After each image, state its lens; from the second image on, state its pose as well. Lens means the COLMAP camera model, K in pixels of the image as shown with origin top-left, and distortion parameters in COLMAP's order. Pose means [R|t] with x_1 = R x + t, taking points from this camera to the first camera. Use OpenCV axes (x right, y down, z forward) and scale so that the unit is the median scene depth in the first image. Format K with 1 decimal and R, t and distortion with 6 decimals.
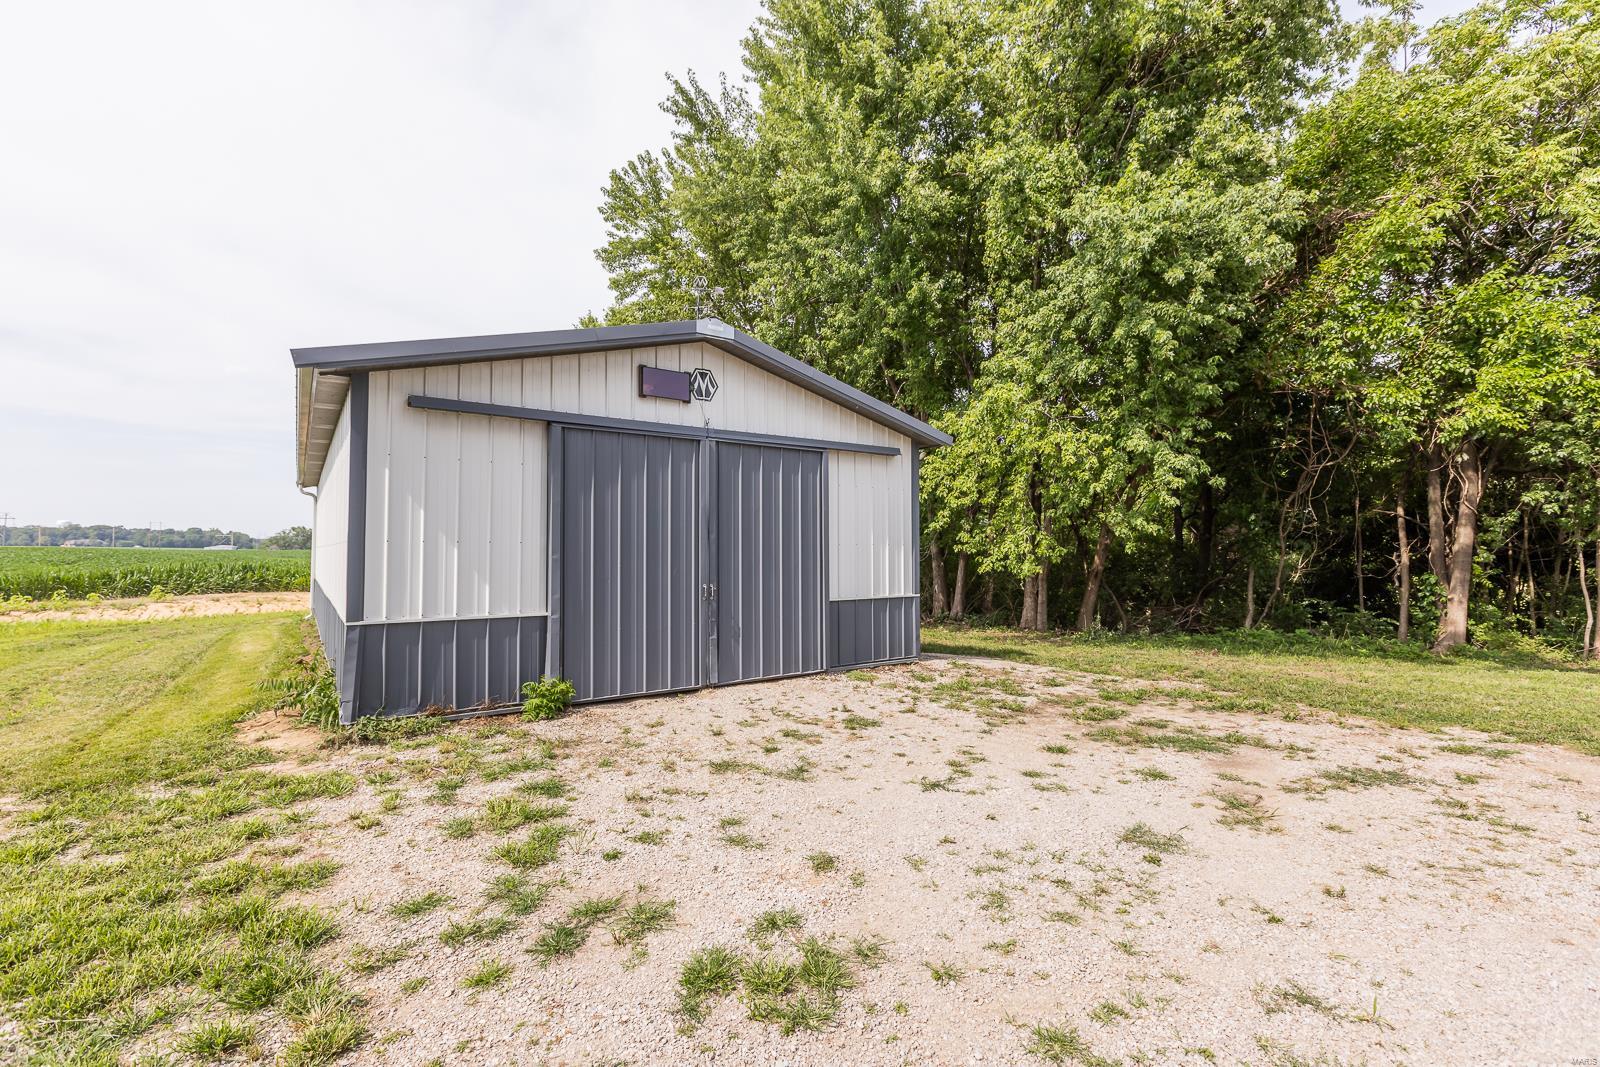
lens RADIAL K [[709.4, 0, 800.0], [0, 709.4, 533.5], [0, 0, 1]] dist [0.012167, -0.000375]
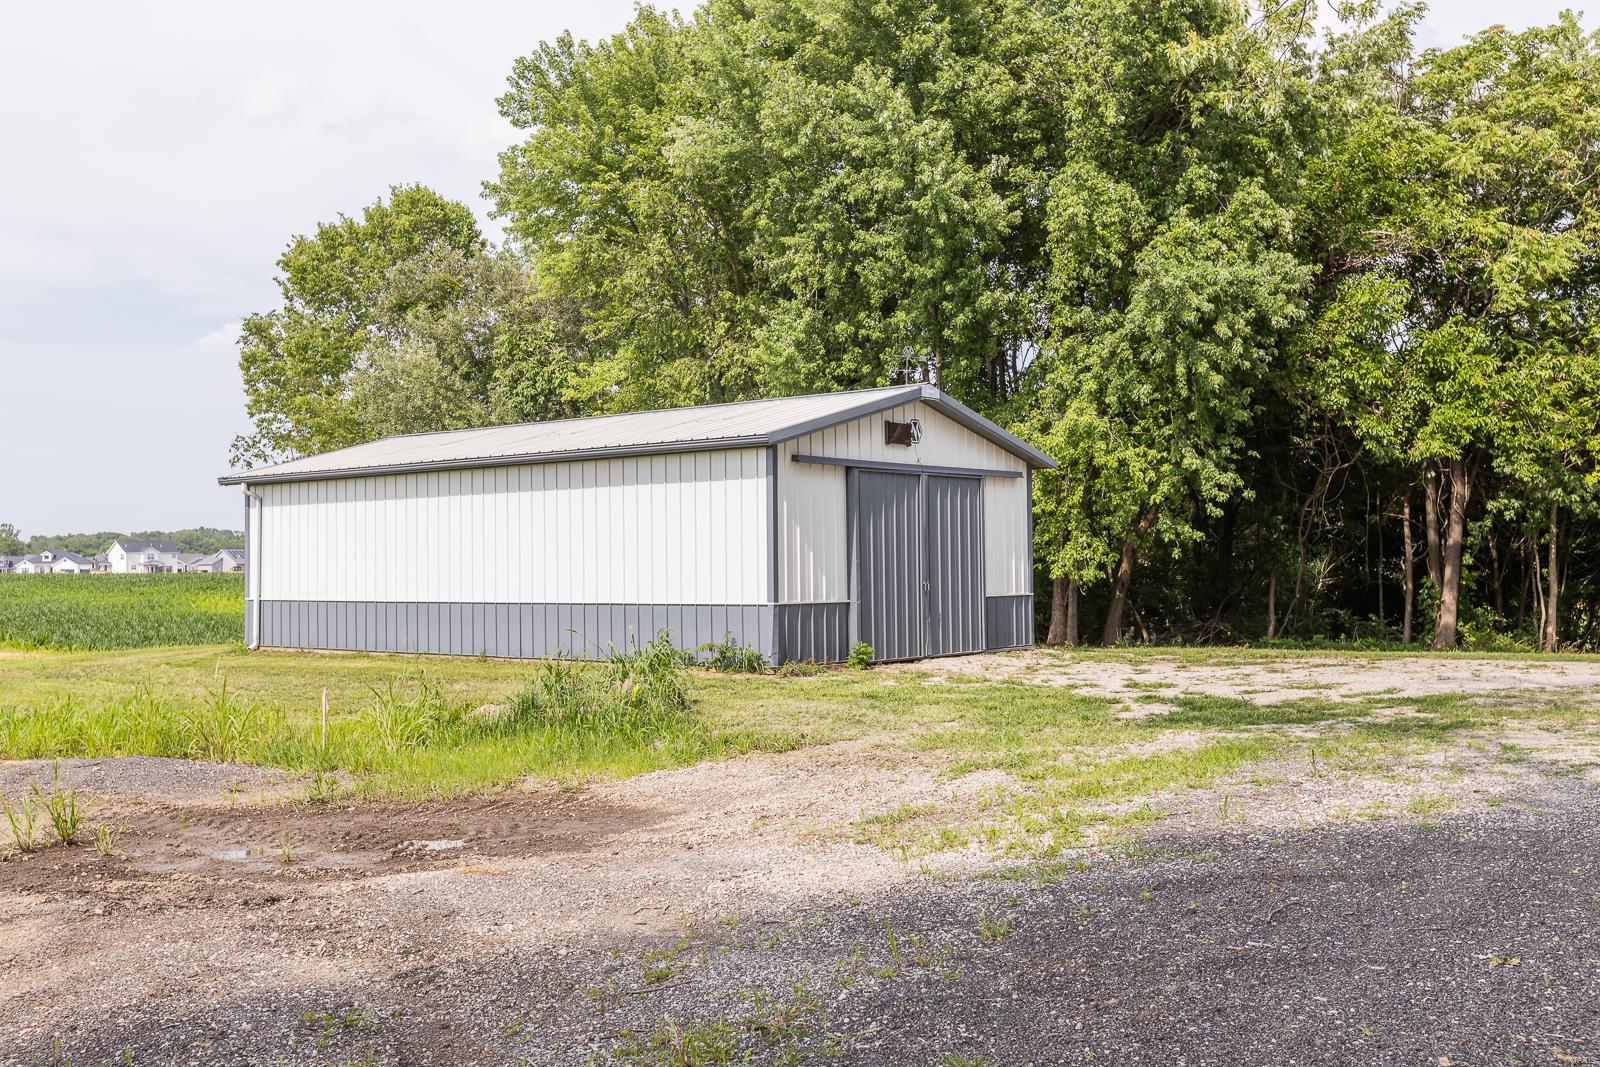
lens RADIAL K [[1650.3, 0, 800.0], [0, 1650.3, 533.5], [0, 0, 1]] dist [0.008897, -0.000140]
pose [[0.957311, -0.004318, 0.289028, -0.883454], [0.003863, 0.999990, 0.002143, -0.019044], [-0.289034, -0.000935, 0.957318, -1.346294]]
